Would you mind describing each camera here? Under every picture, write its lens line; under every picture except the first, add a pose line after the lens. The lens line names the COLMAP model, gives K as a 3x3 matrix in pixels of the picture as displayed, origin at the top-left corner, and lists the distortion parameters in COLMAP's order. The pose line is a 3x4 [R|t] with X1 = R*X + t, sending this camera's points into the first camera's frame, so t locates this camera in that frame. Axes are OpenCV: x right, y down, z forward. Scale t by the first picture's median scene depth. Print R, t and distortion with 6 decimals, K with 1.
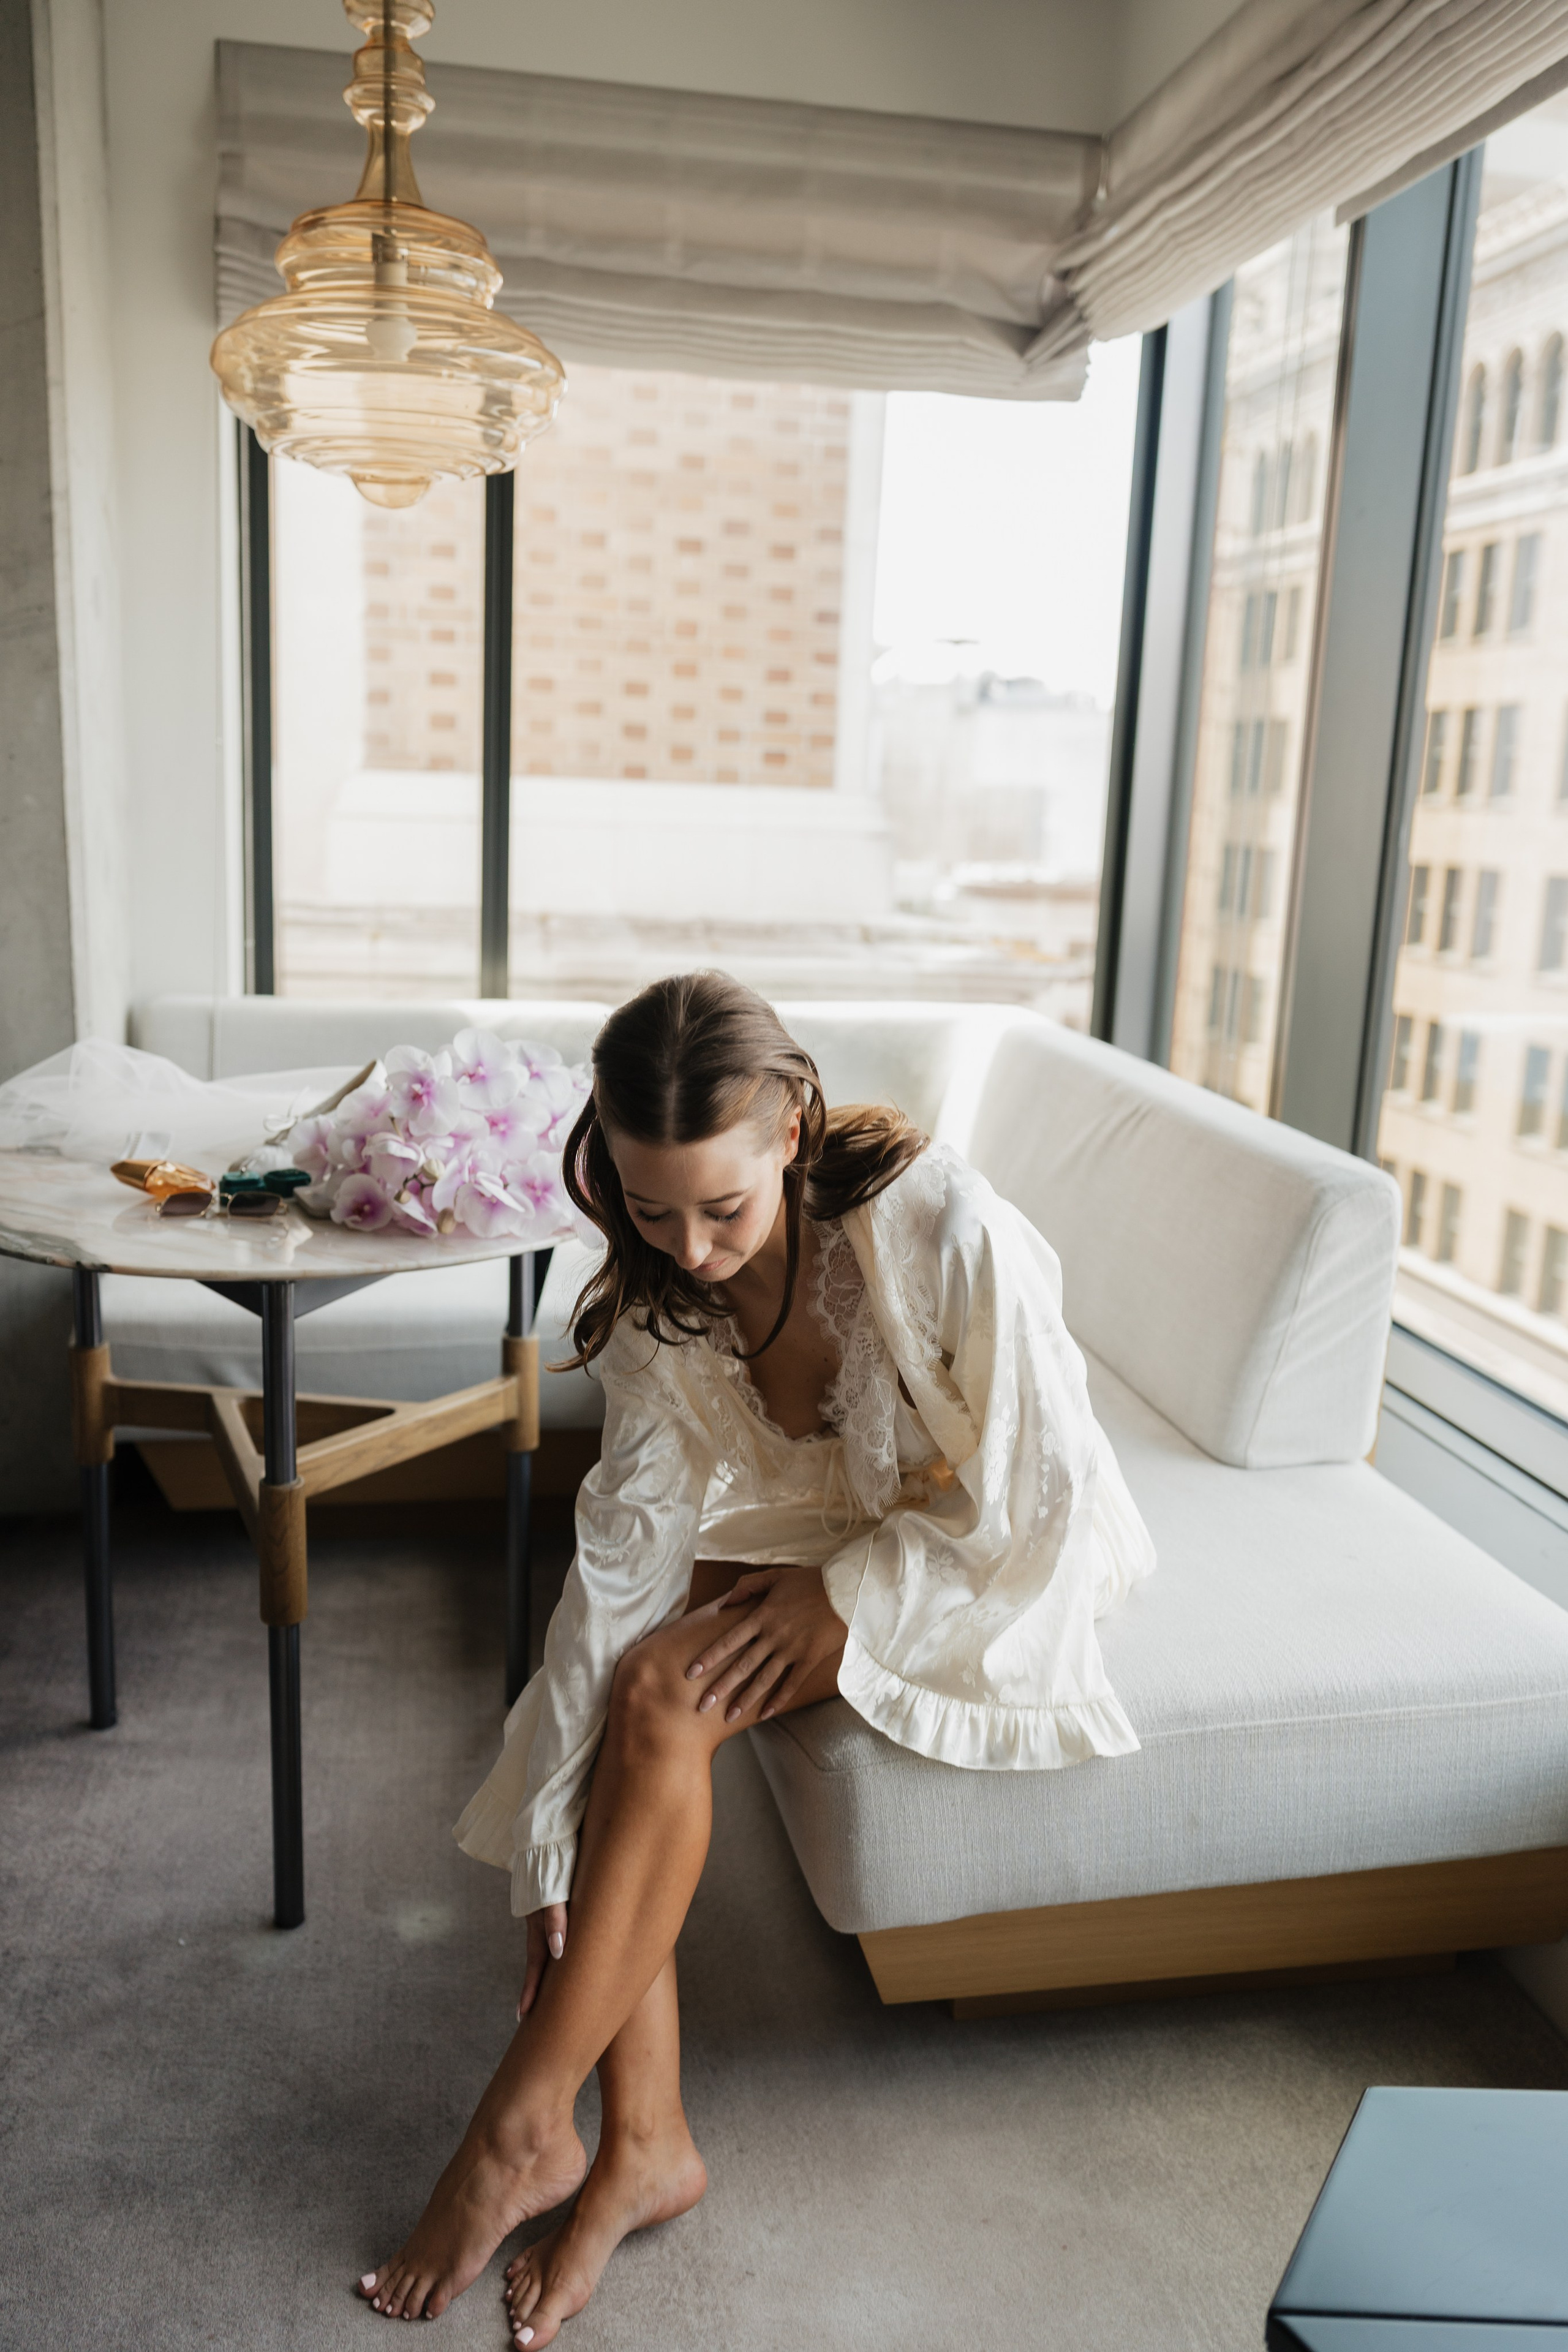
lens RADIAL K [[1892.0, 0, 764.7], [0, 1892.0, 1189.1], [0, 0, 1]] dist [0.004278, -0.009637]
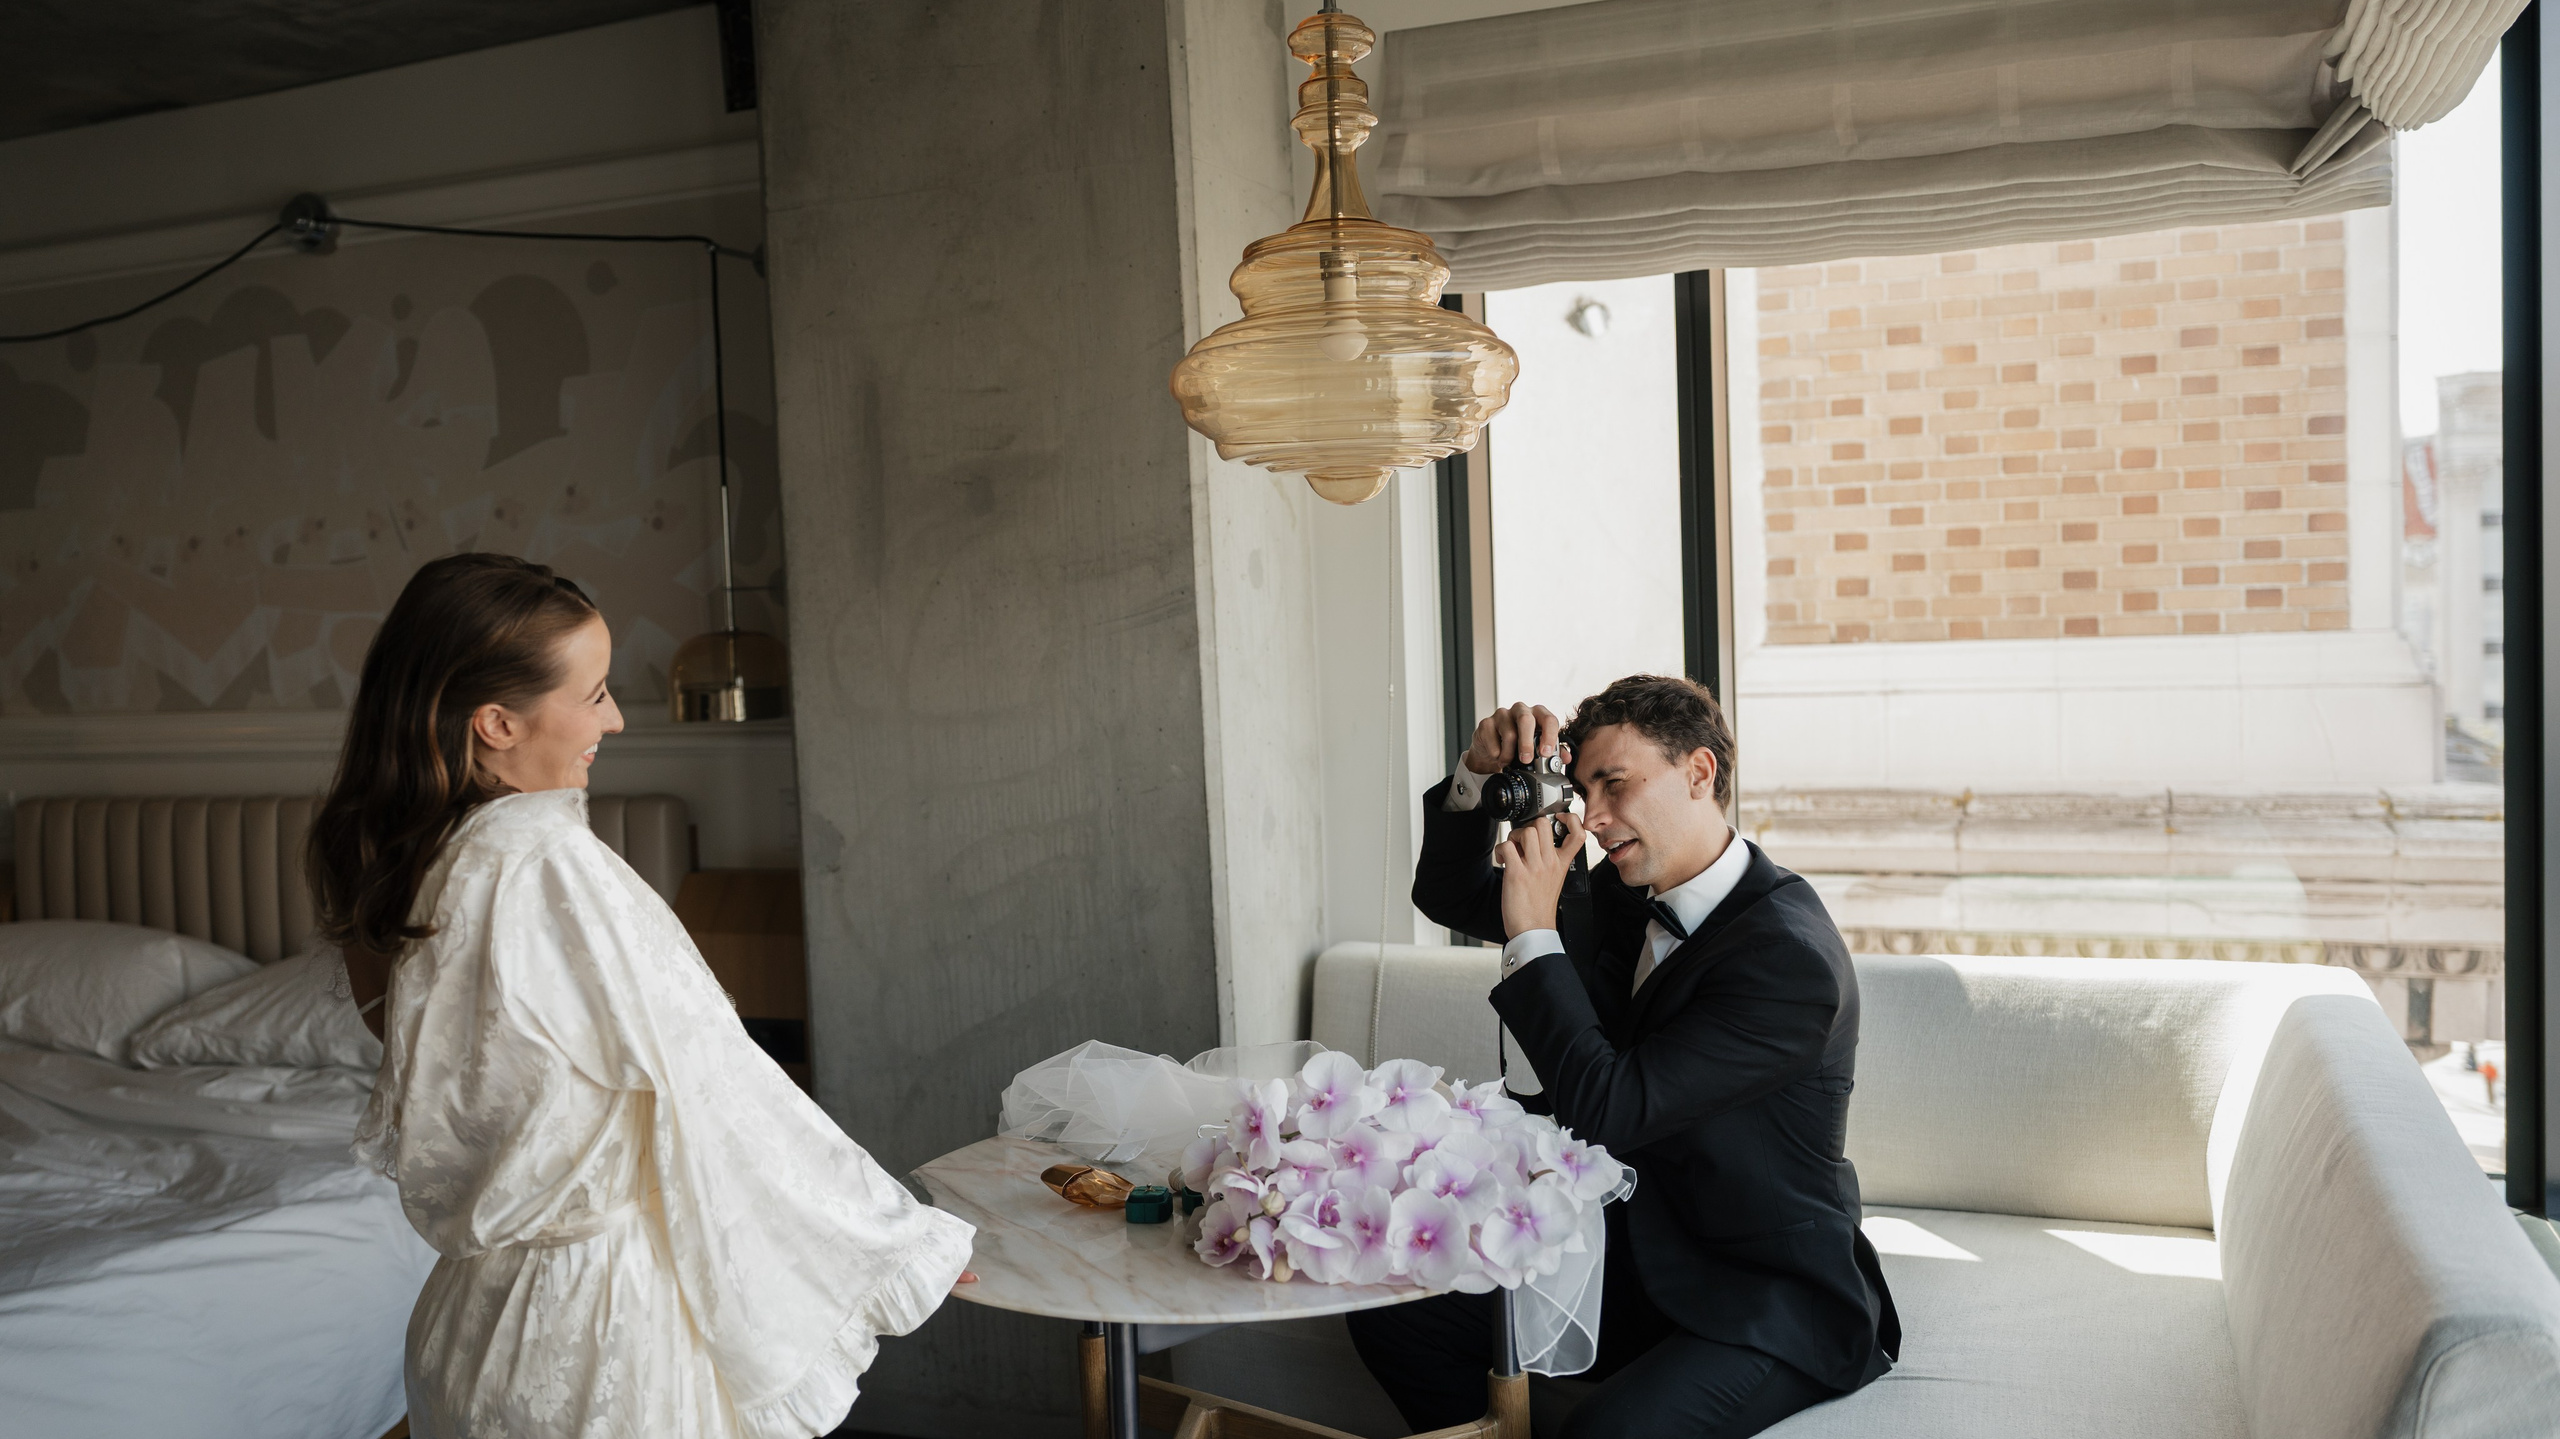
lens RADIAL K [[2071.4, 0, 1264.5], [0, 2071.4, 725.5], [0, 0, 1]] dist [0.006535, 0.001663]
pose [[0.849307, -0.043560, -0.526098, 0.224254], [-0.037521, 0.989088, -0.142468, -0.059248], [0.526563, 0.140739, 0.838405, 0.053815]]
